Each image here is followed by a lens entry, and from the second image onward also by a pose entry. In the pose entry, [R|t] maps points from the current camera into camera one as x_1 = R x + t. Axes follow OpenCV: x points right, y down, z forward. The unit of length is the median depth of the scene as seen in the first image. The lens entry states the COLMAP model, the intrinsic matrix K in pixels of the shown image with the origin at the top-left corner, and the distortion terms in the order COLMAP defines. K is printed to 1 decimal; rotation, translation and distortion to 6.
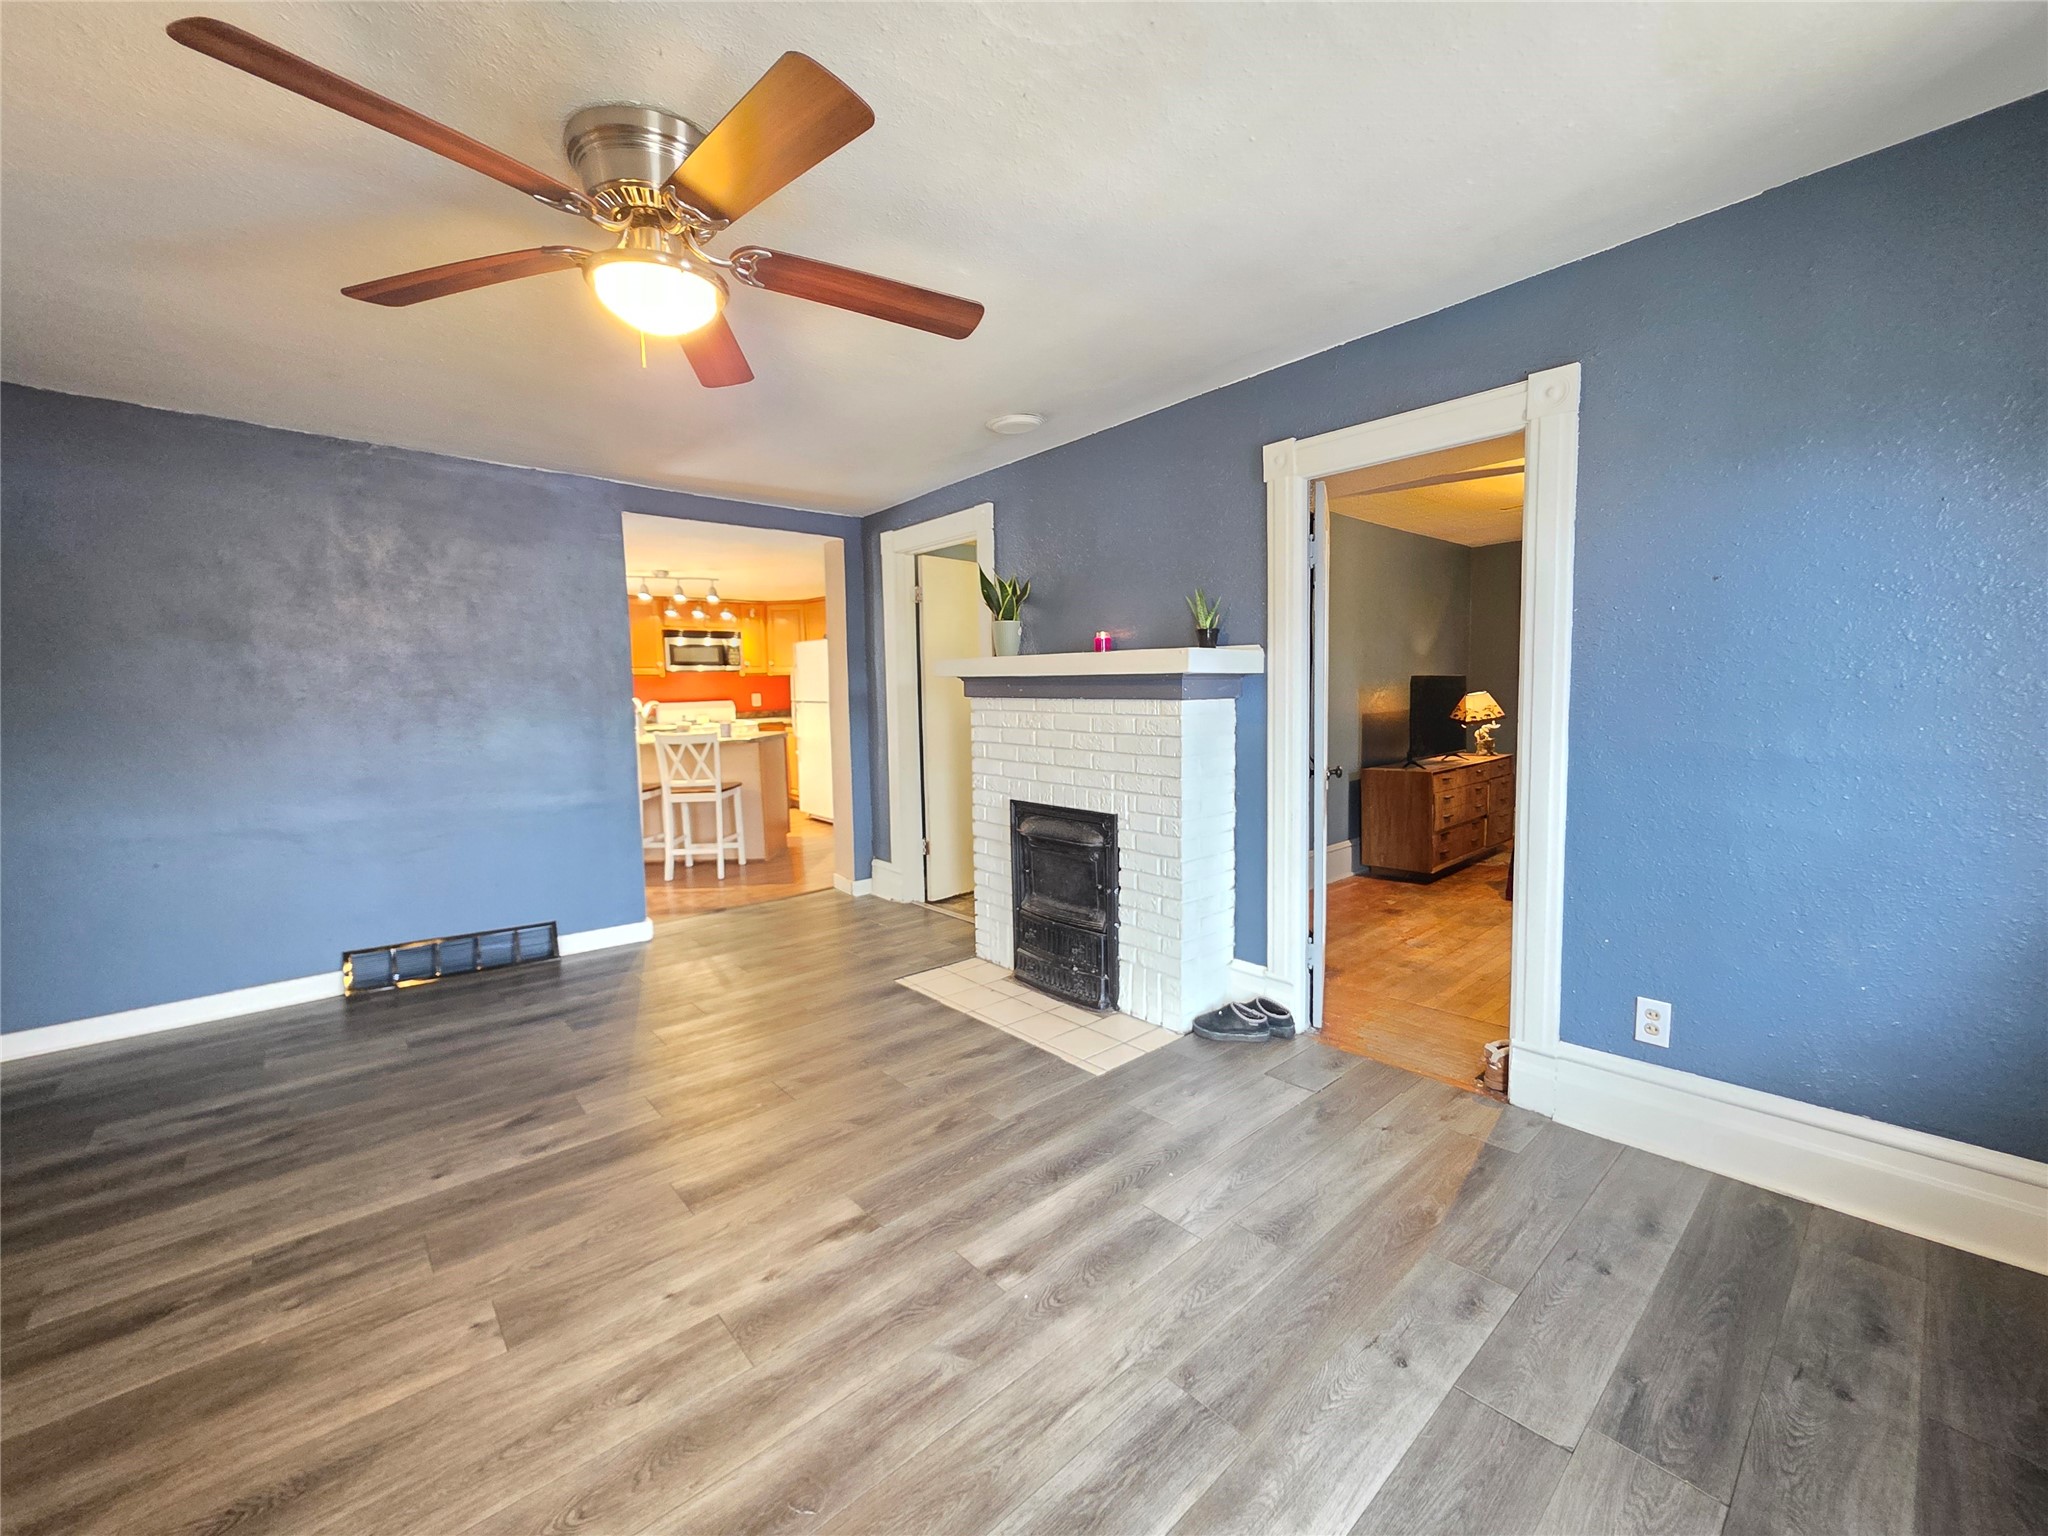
lens RADIAL K [[825.3, 0, 1035.0], [0, 825.3, 755.6], [0, 0, 1]] dist [0.002776, -0.000554]
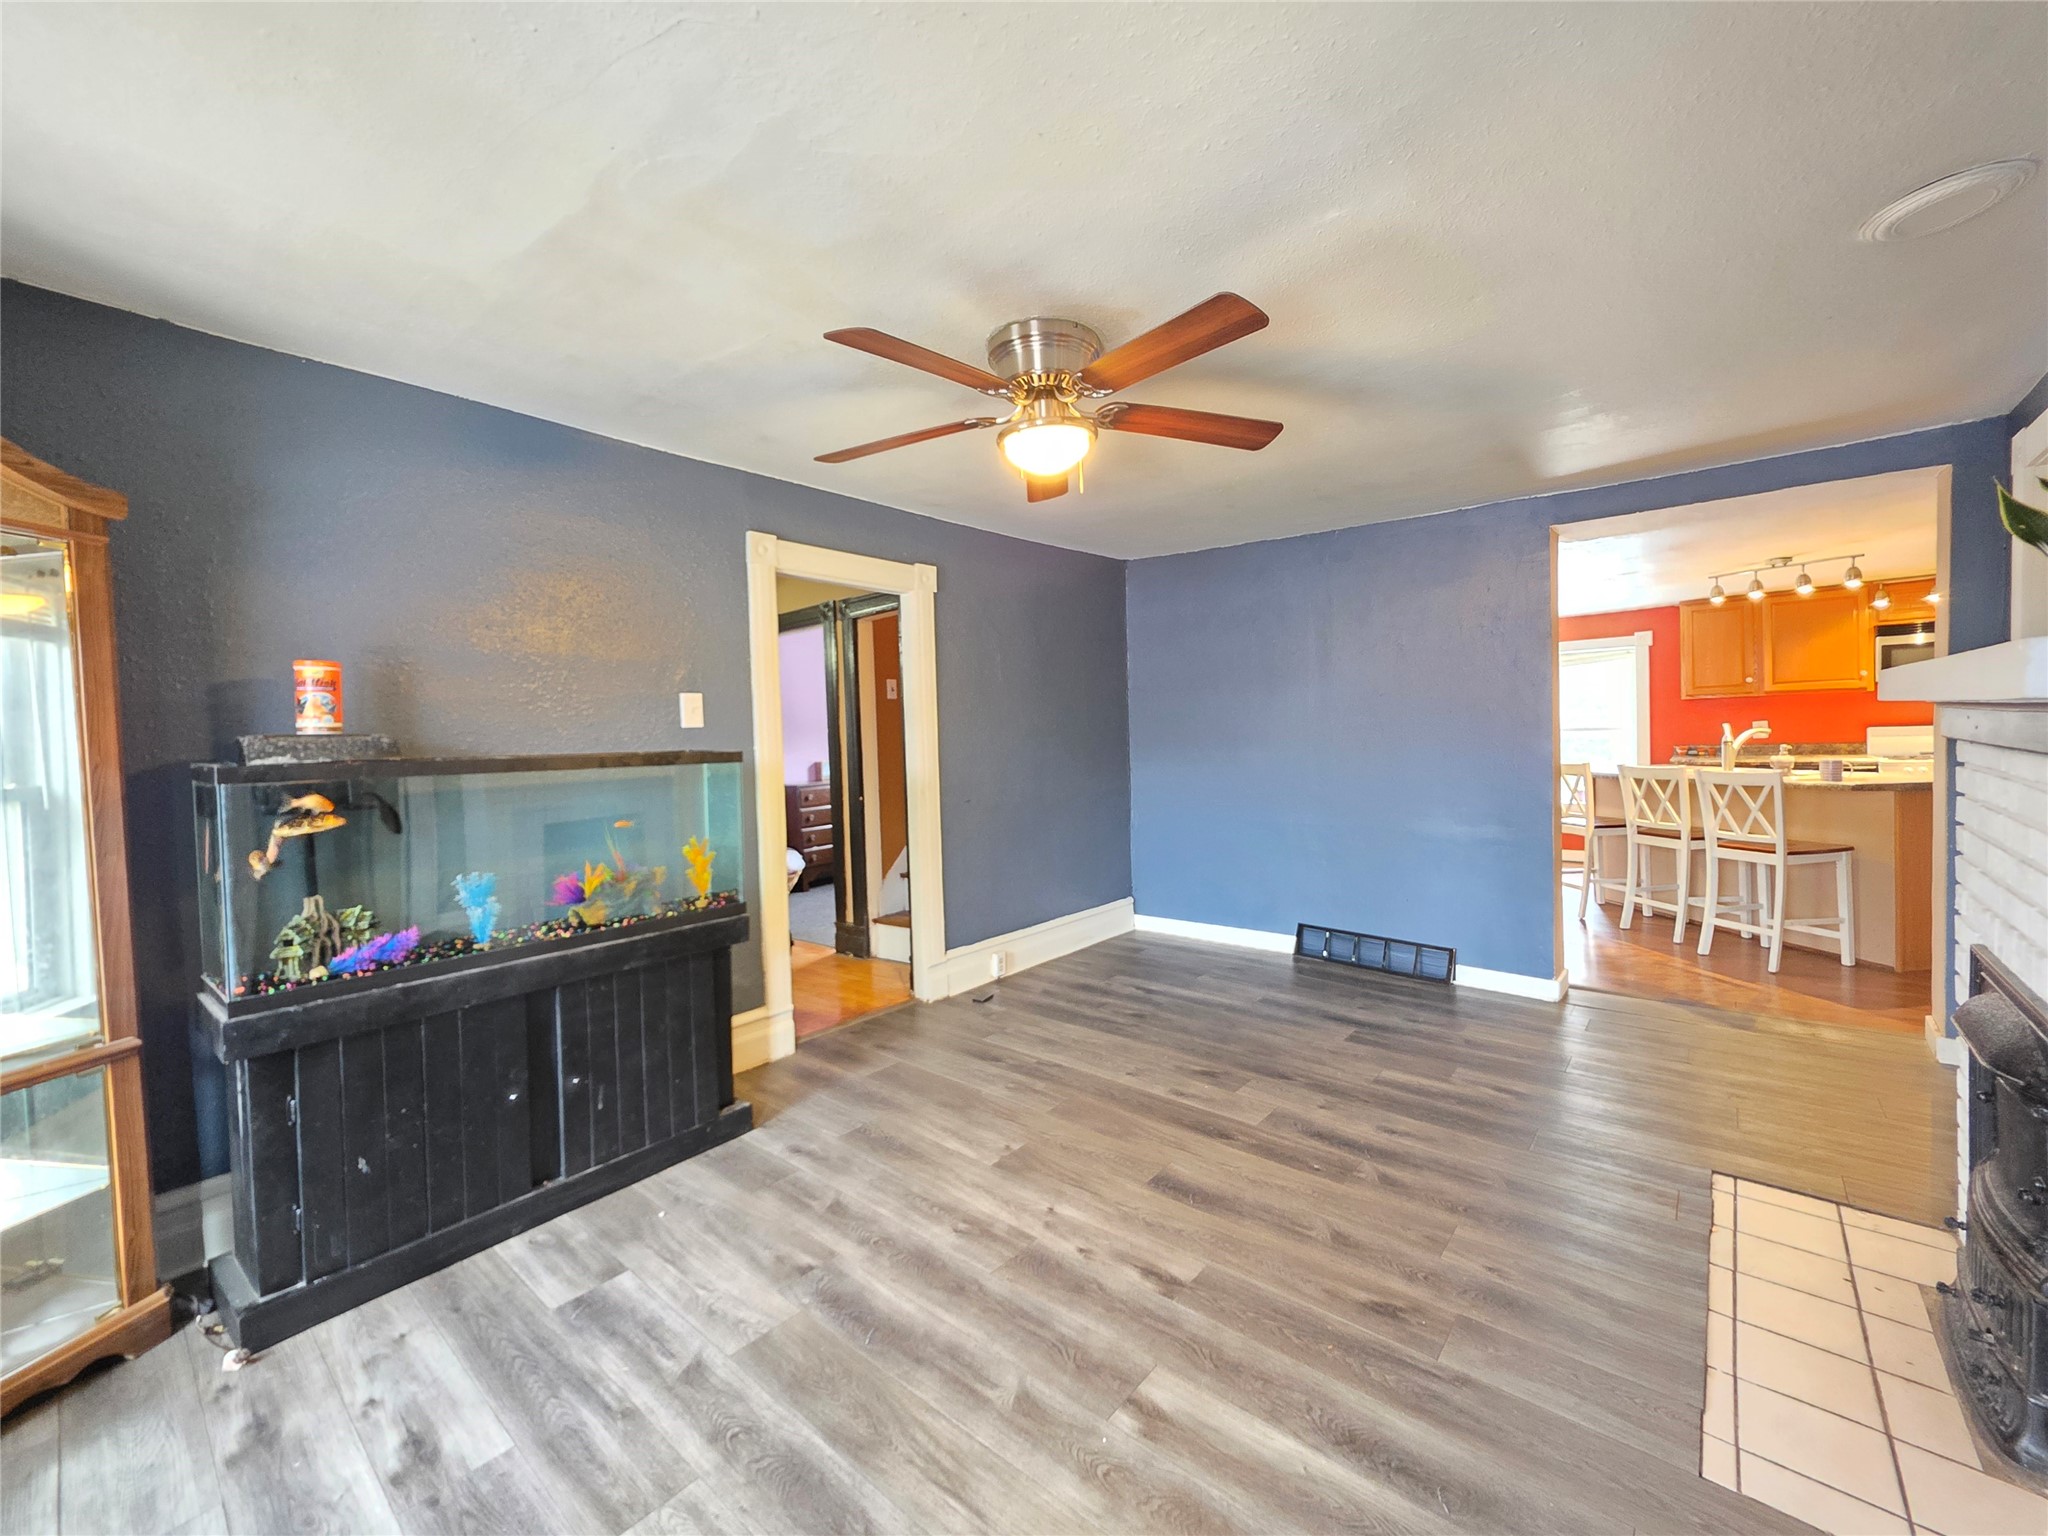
lens RADIAL K [[825.3, 0, 1015.8], [0, 825.3, 751.7], [0, 0, 1]] dist [0.002776, -0.000554]
pose [[0.133948, 0.034890, -0.990374, 0.604596], [-0.056144, 0.998042, 0.027567, -0.069410], [0.989397, 0.051911, 0.135644, 0.552699]]
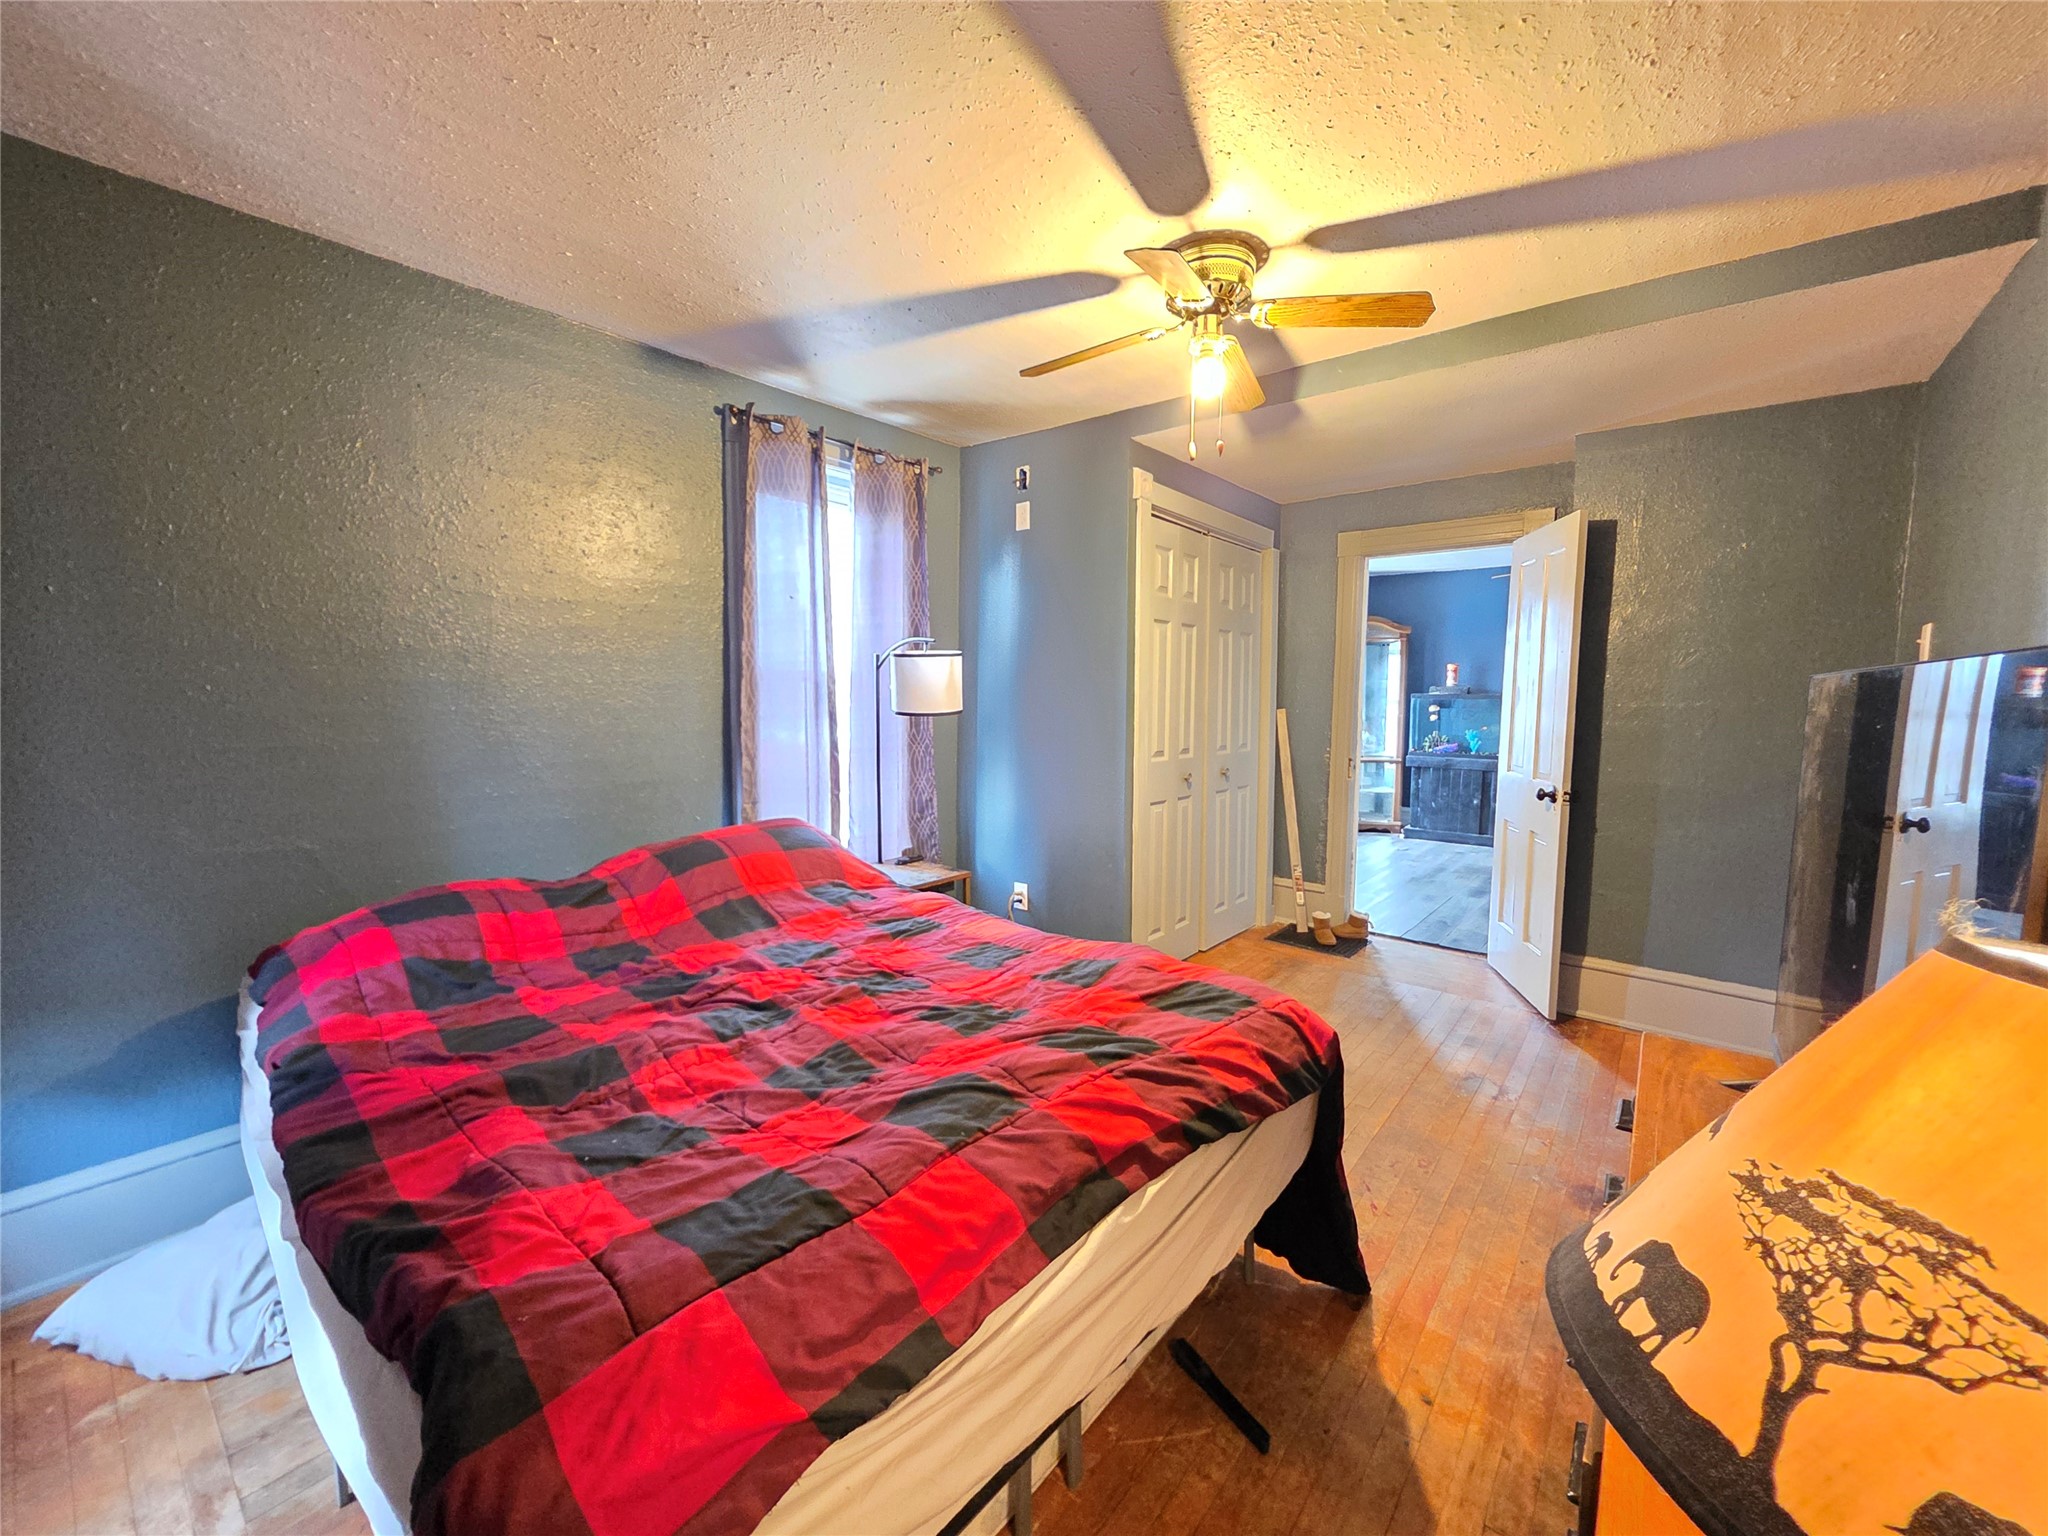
lens RADIAL K [[825.3, 0, 1023.8], [0, 825.3, 776.5], [0, 0, 1]] dist [0.002776, -0.000554]
pose [[-0.983810, 0.028552, -0.176925, 3.028753], [-0.003937, 0.983546, 0.180616, -0.436940], [0.179171, 0.178389, -0.967510, 5.156658]]
